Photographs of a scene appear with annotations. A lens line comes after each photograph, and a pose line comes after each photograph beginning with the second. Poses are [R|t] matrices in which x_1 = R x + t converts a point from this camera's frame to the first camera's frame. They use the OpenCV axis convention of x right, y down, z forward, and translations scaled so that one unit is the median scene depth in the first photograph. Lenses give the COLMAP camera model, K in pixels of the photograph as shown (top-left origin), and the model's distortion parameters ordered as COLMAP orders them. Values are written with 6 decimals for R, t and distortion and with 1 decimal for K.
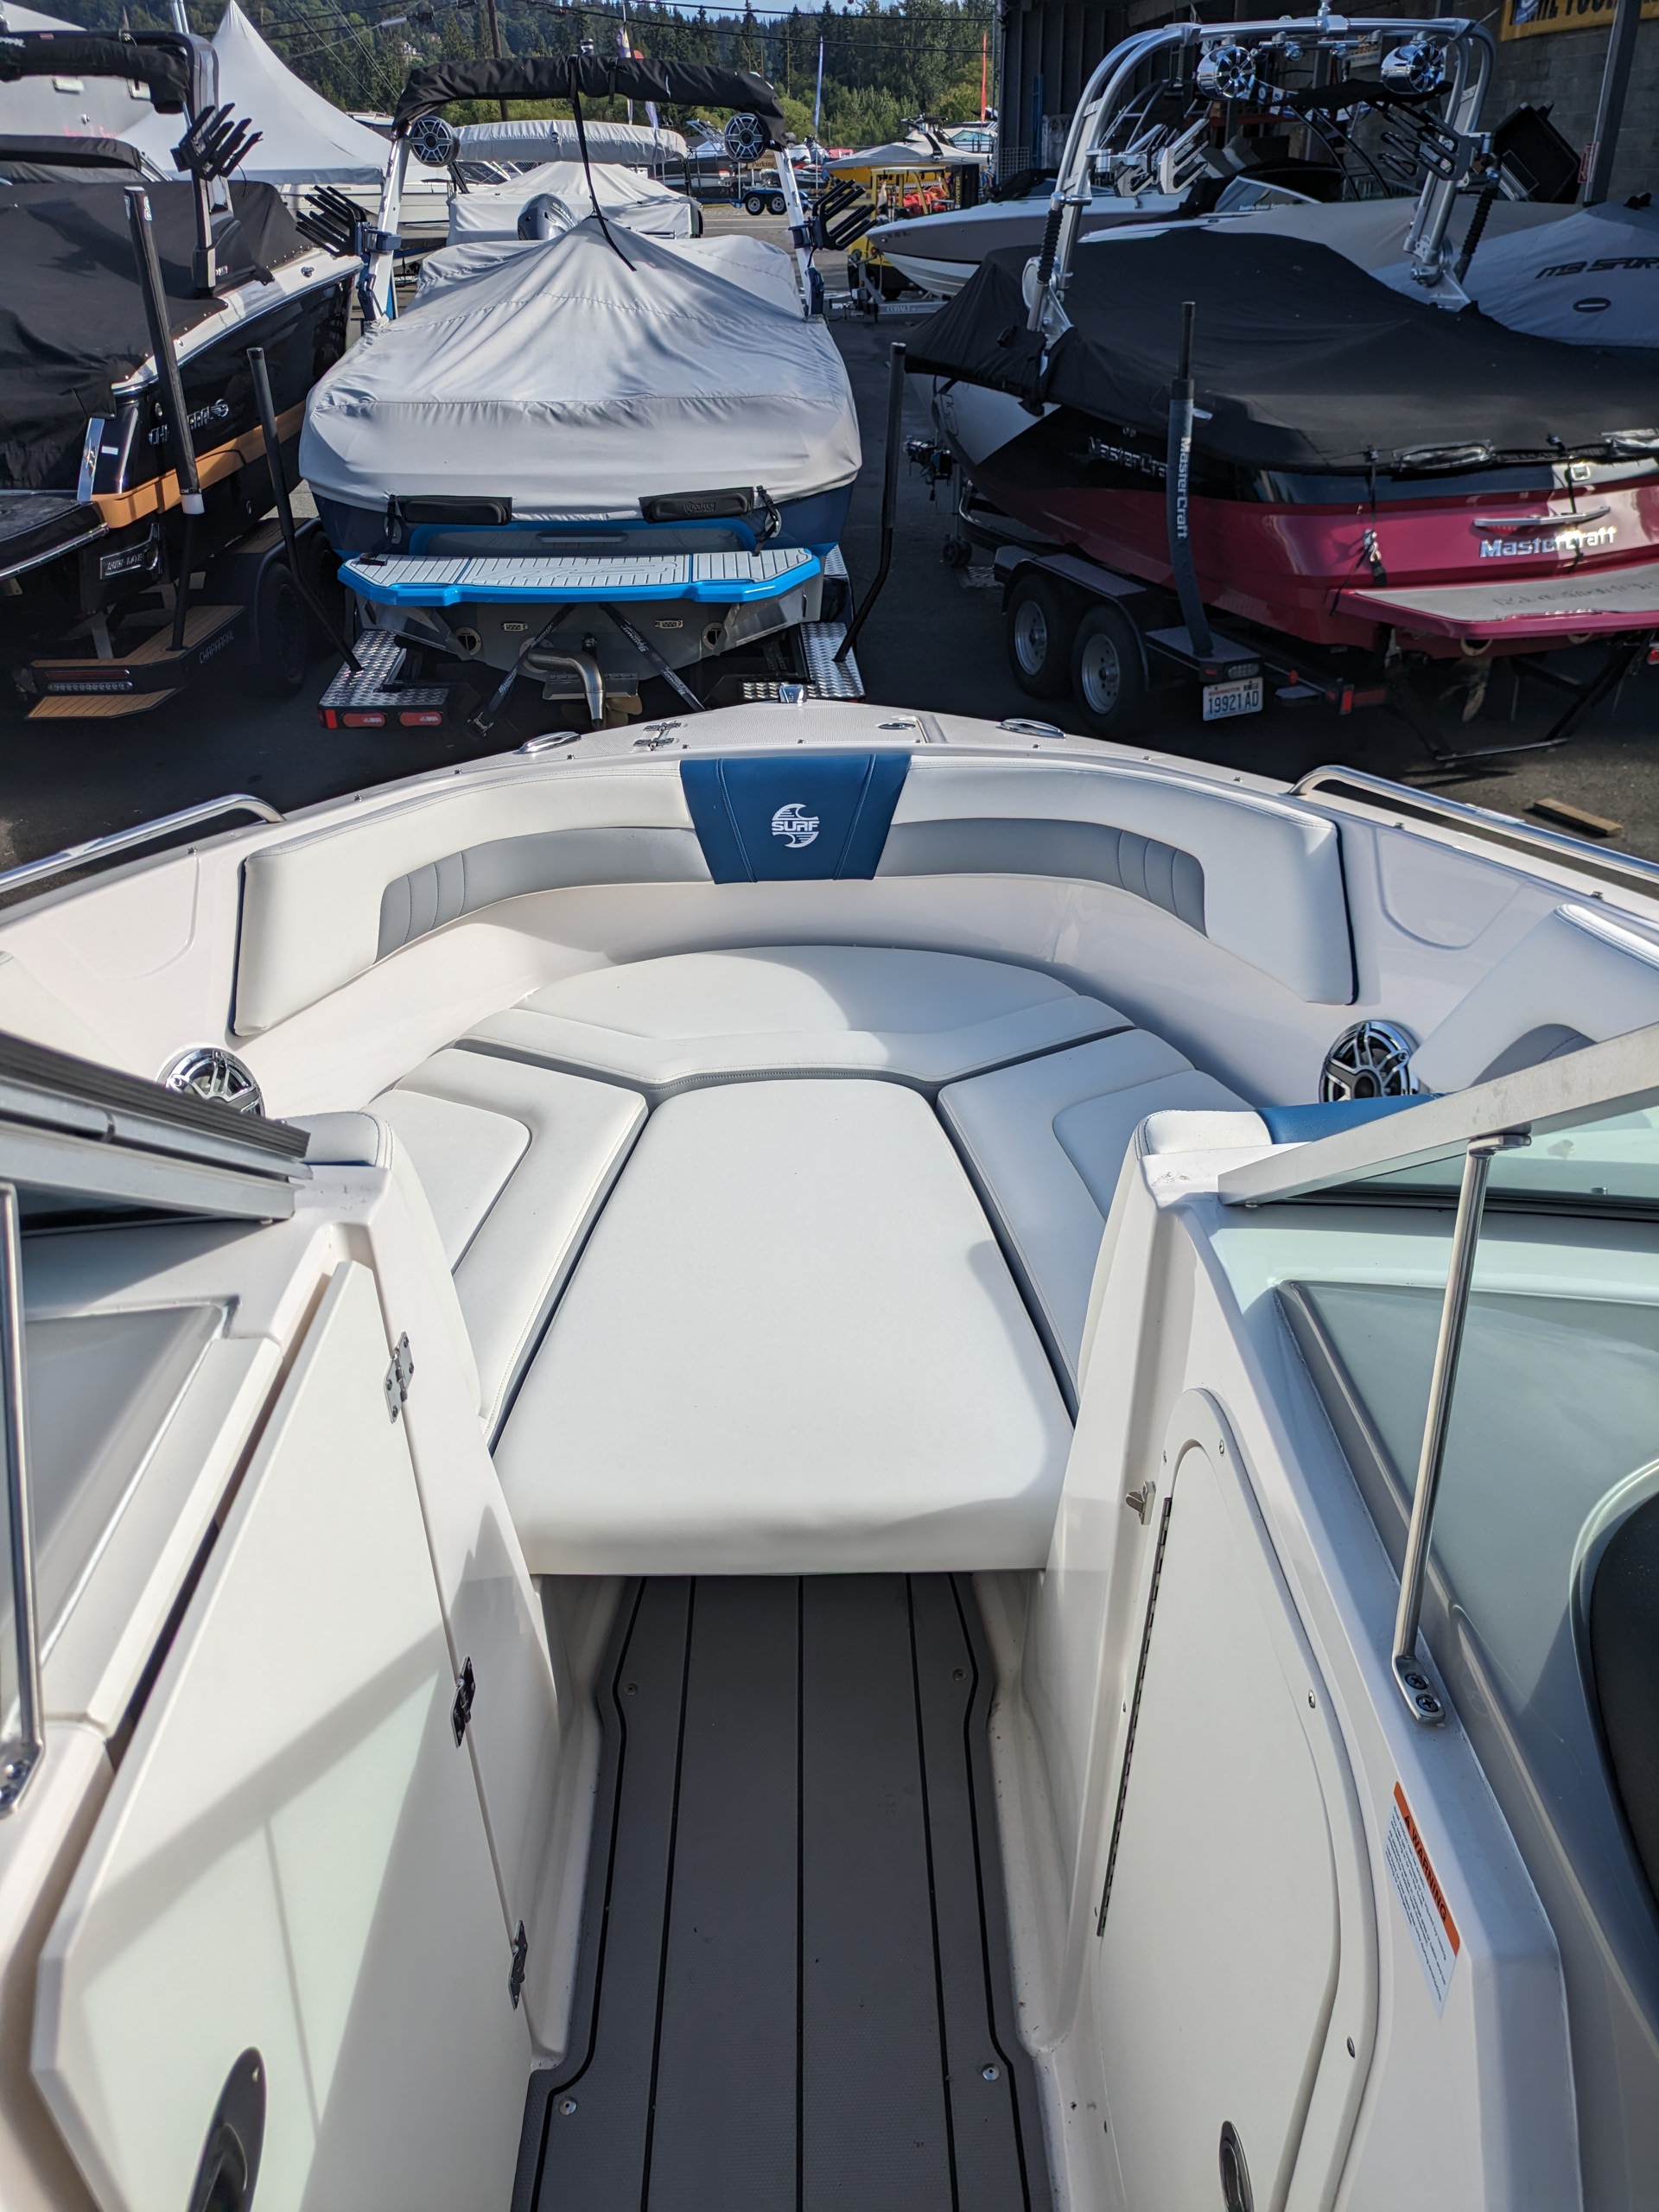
lens RADIAL K [[1615.5, 0, 823.4], [0, 1615.5, 1064.5], [0, 0, 1]] dist [0.050808, -0.044048]
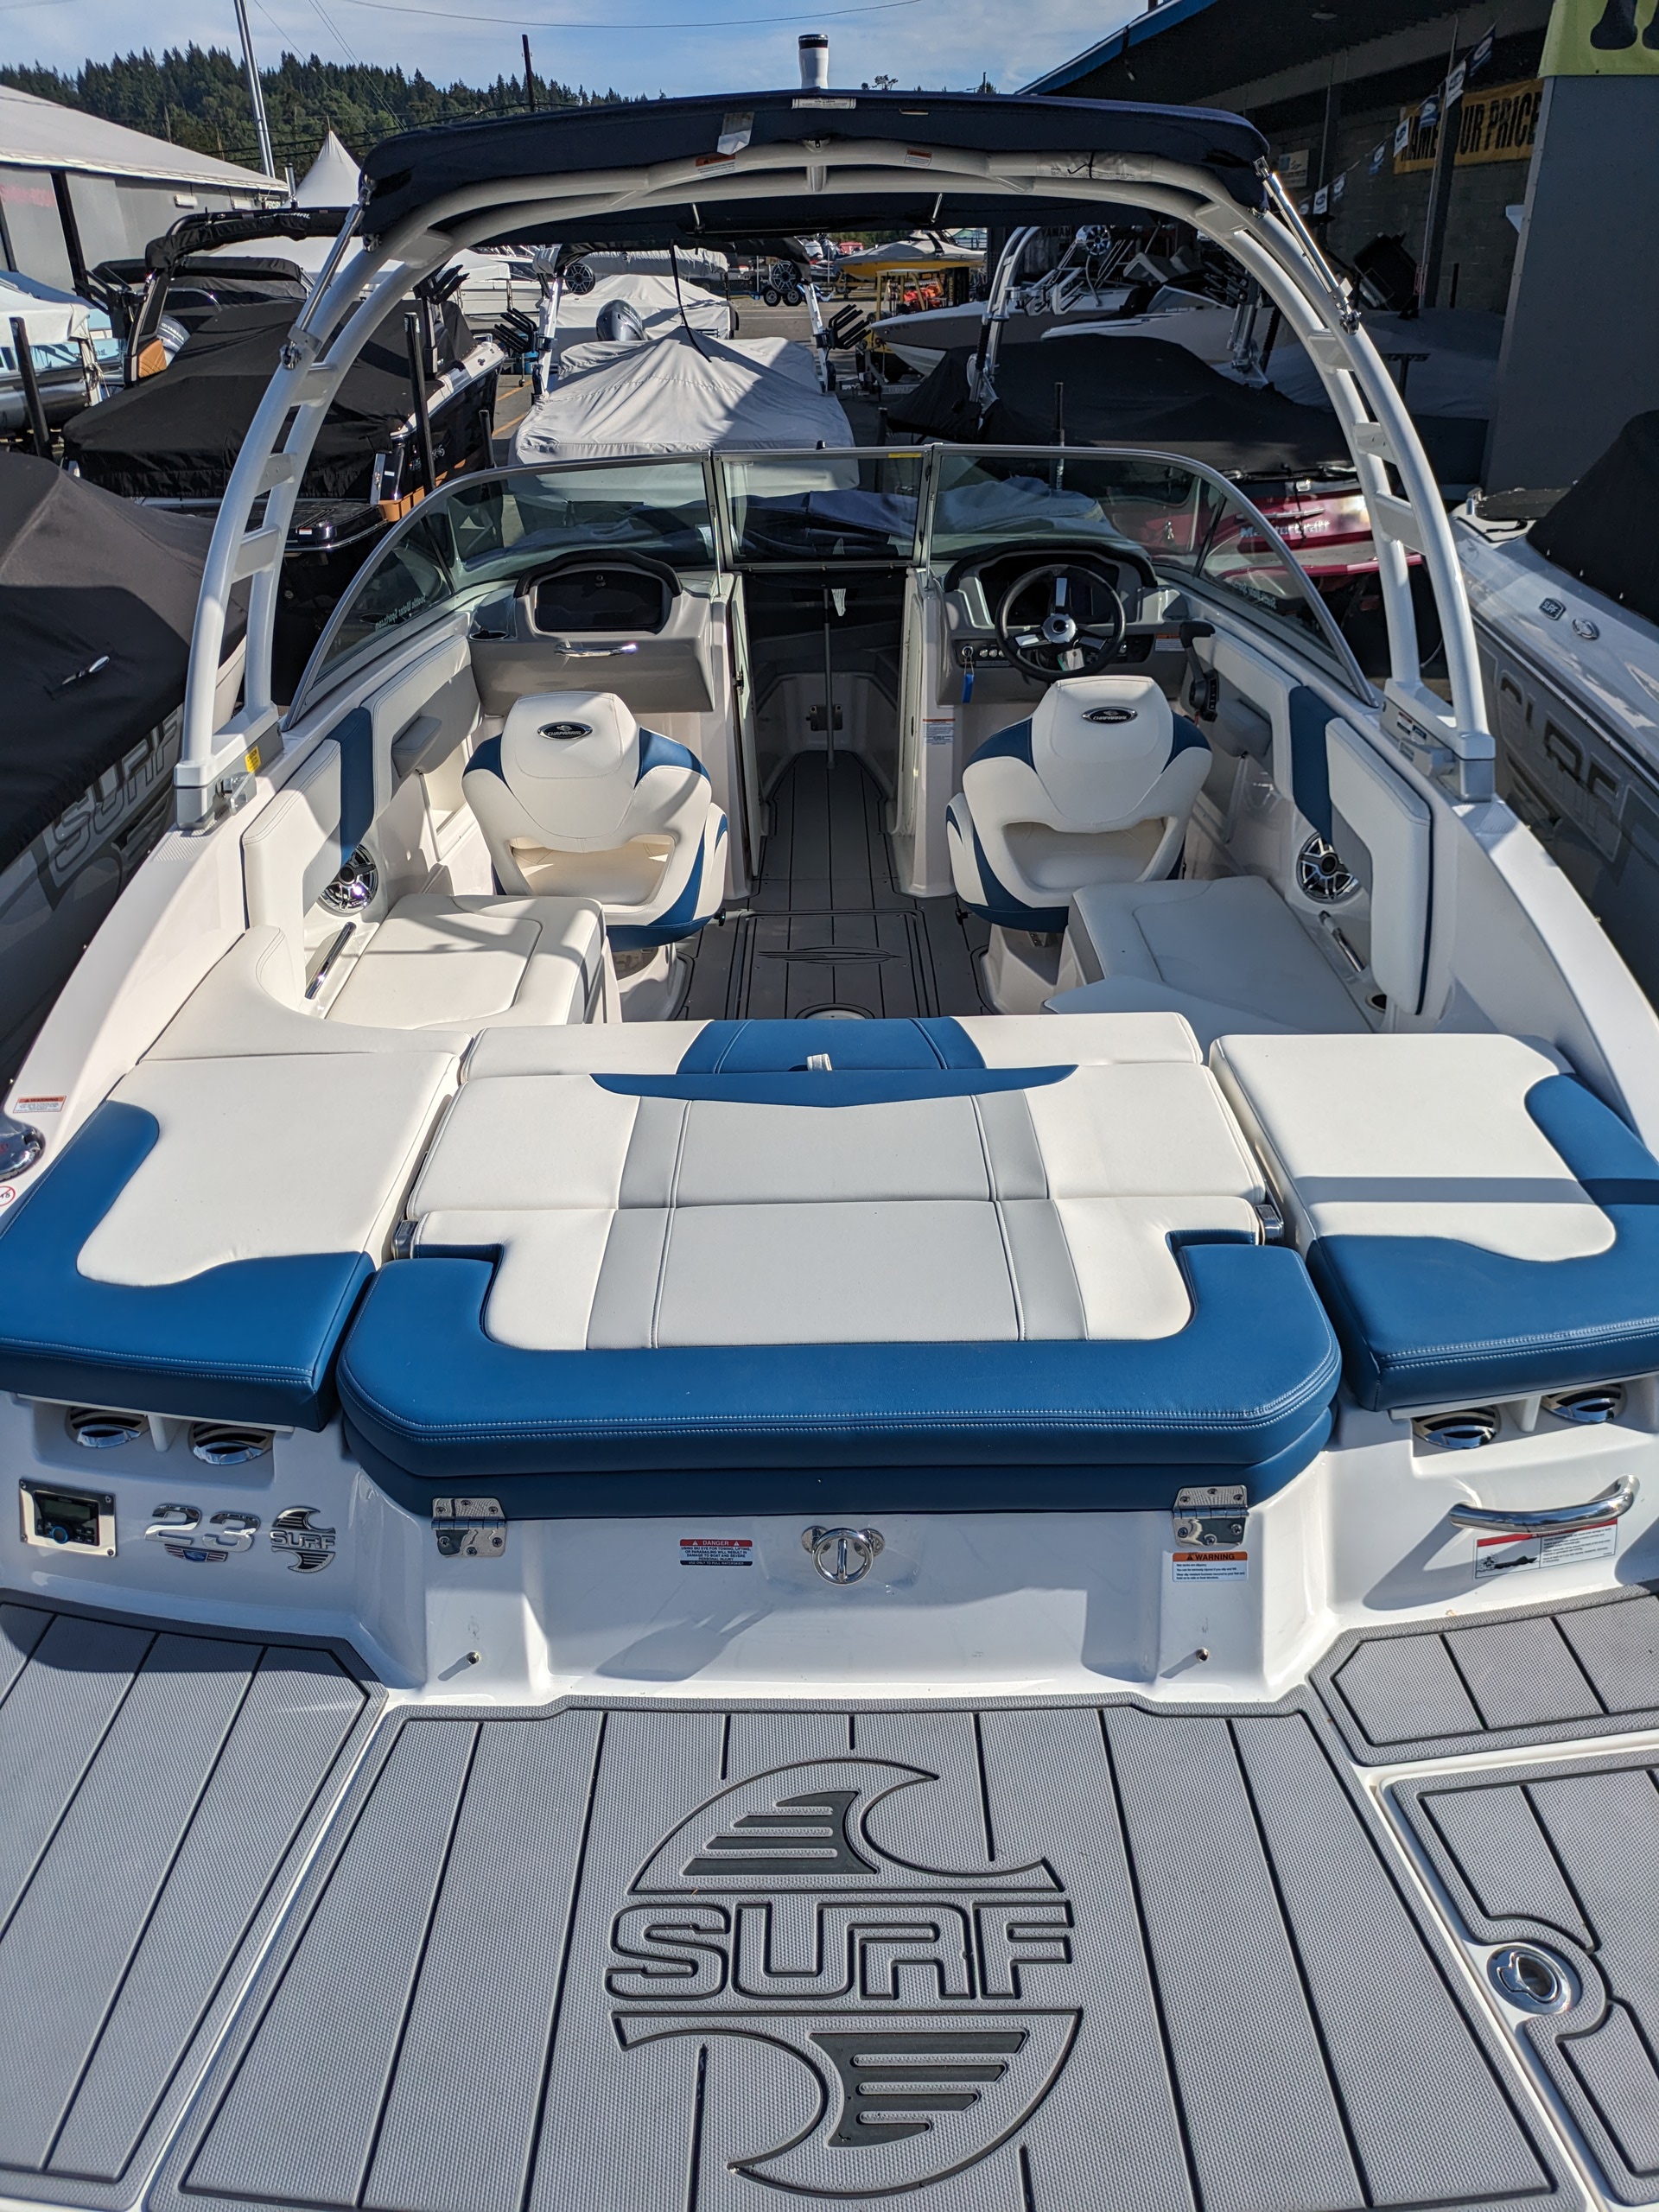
lens RADIAL K [[1602.7, 0, 818.5], [0, 1602.7, 1062.6], [0, 0, 1]] dist [0.055659, -0.047517]
pose [[0.999961, 0.004406, -0.007653, -0.001891], [-0.004710, 0.999183, -0.040139, 0.267802], [0.007470, 0.040174, 0.999165, -0.568379]]
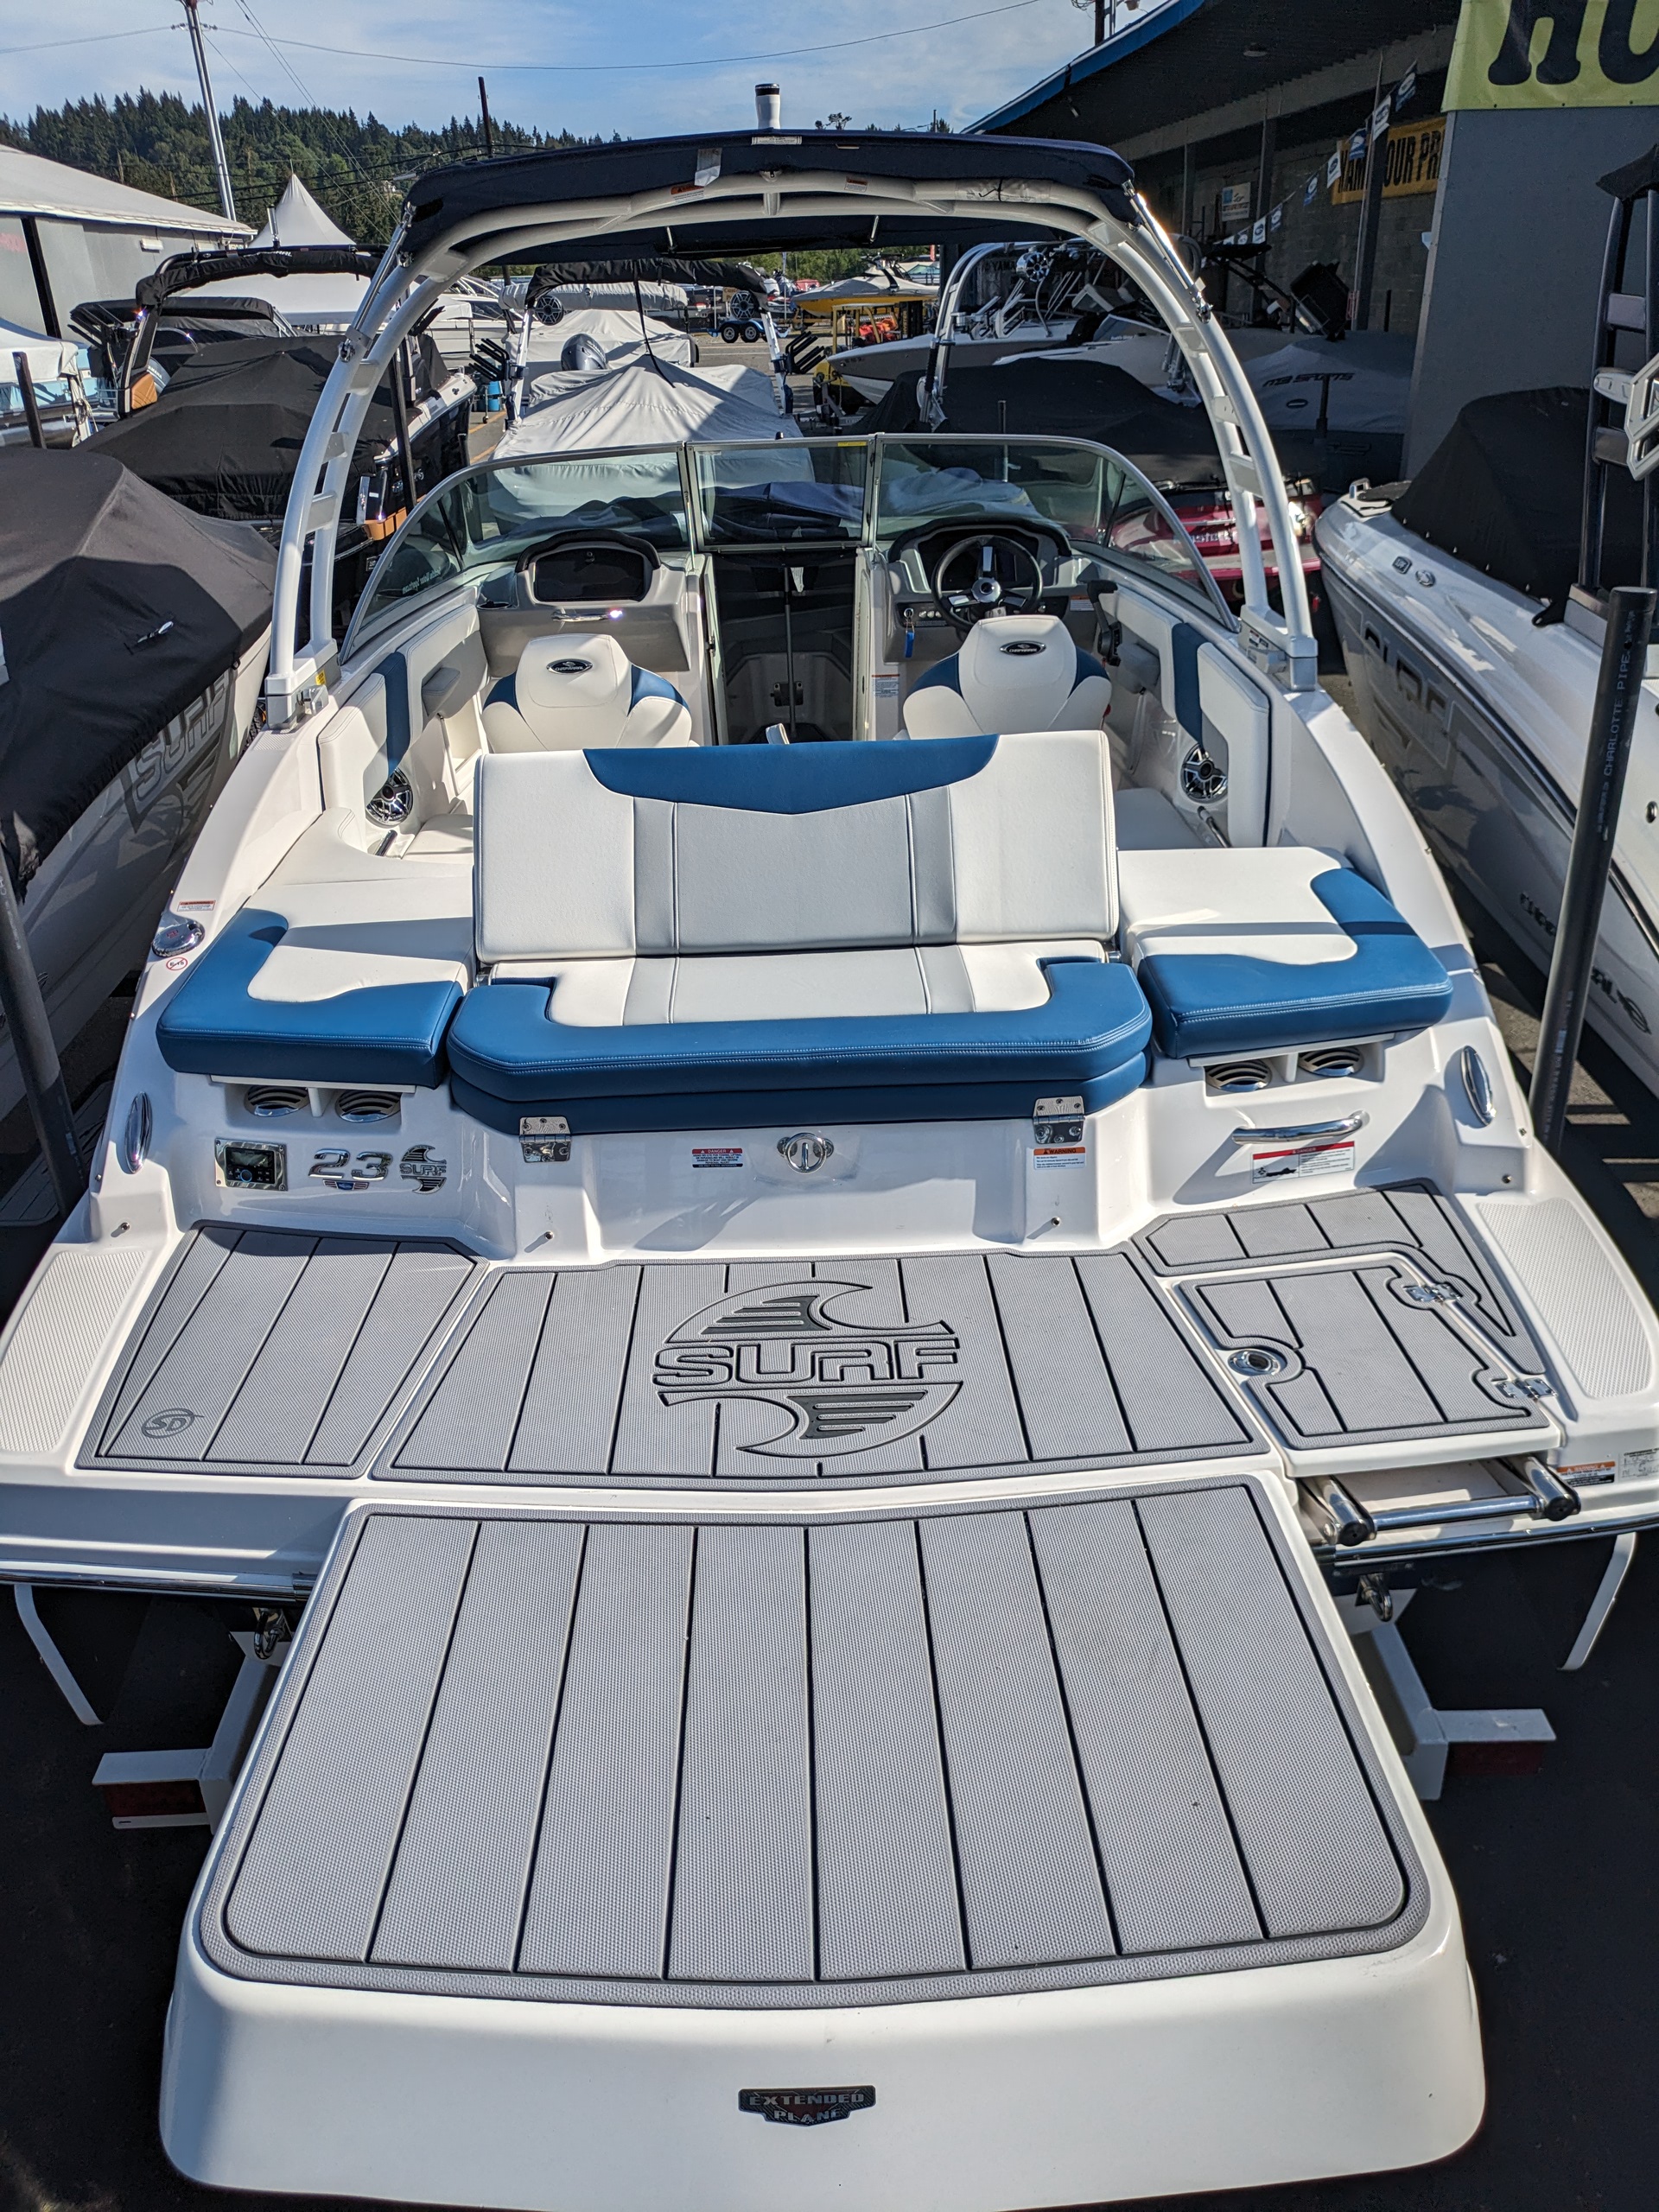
lens RADIAL K [[1600.3, 0, 803.2], [0, 1600.3, 1100.1], [0, 0, 1]] dist [0.059578, -0.056015]
pose [[0.999931, -0.011653, 0.001613, -0.000714], [0.011709, 0.999124, -0.040166, 0.332234], [-0.001144, 0.040182, 0.999192, -0.667361]]
